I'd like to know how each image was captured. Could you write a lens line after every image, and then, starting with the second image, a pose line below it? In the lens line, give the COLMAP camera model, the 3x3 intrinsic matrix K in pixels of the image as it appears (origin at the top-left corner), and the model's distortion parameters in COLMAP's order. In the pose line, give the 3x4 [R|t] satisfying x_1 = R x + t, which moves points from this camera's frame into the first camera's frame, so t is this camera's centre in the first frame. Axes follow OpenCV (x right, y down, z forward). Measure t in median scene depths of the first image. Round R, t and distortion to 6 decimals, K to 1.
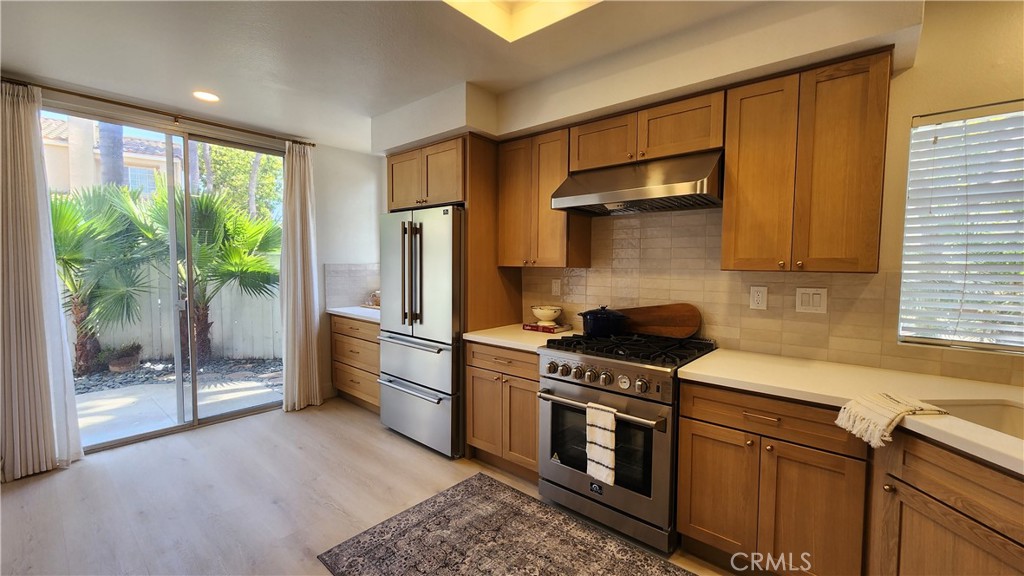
lens RADIAL K [[420.7, 0, 516.7], [0, 420.7, 288.8], [0, 0, 1]] dist [0.000471, -0.000095]
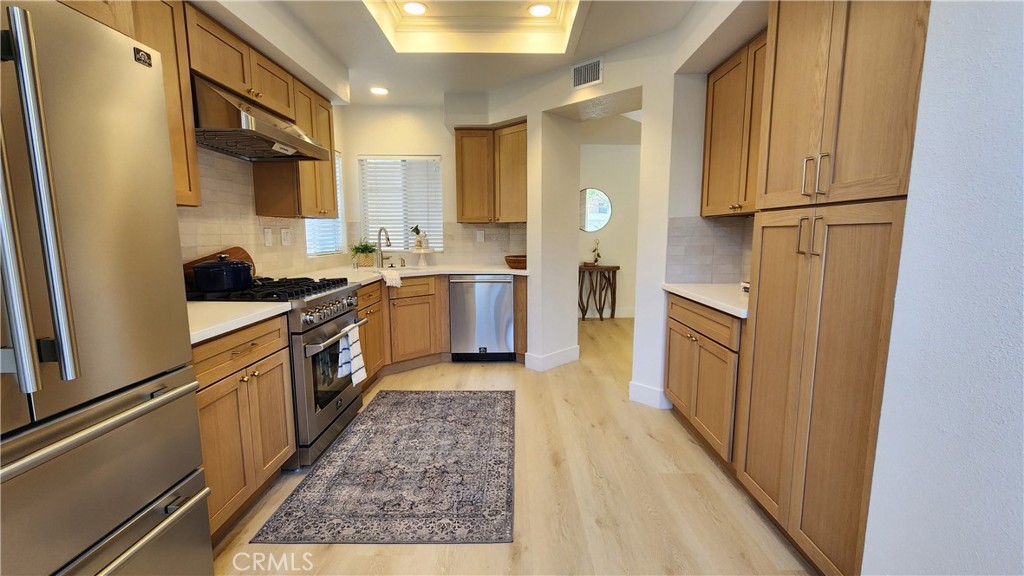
lens RADIAL K [[420.7, 0, 516.7], [0, 420.7, 288.8], [0, 0, 1]] dist [0.000471, -0.000095]
pose [[-0.655545, -0.107937, 0.747403, -0.712189], [0.038189, 0.983727, 0.175562, -0.016598], [-0.754190, 0.143631, -0.640755, 0.982134]]
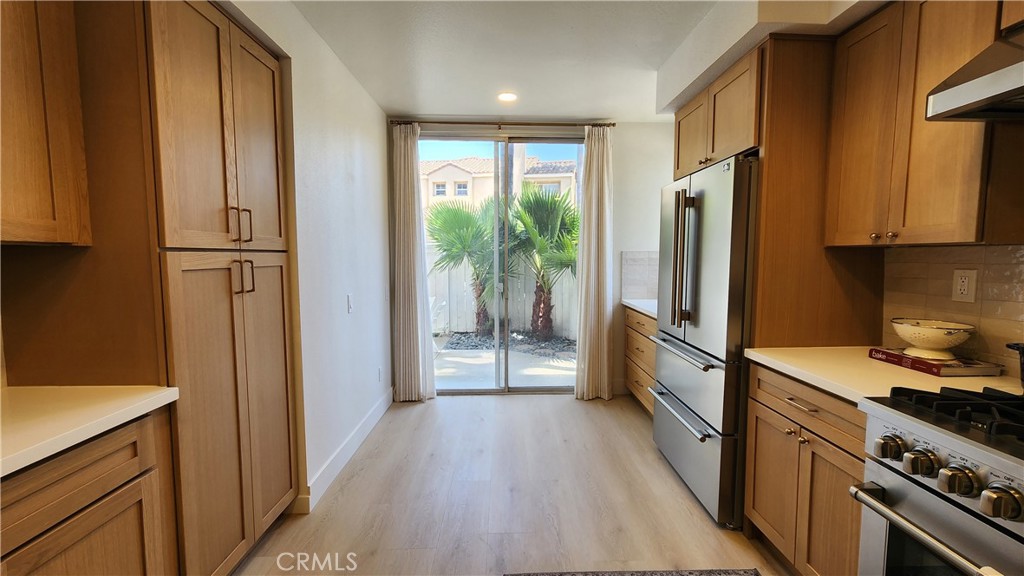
lens RADIAL K [[420.7, 0, 516.7], [0, 420.7, 288.8], [0, 0, 1]] dist [0.000471, -0.000095]
pose [[0.676935, 0.049447, -0.734380, 0.107925], [-0.039767, 0.998741, 0.030591, 0.006551], [0.734968, 0.008496, 0.678049, 0.279291]]
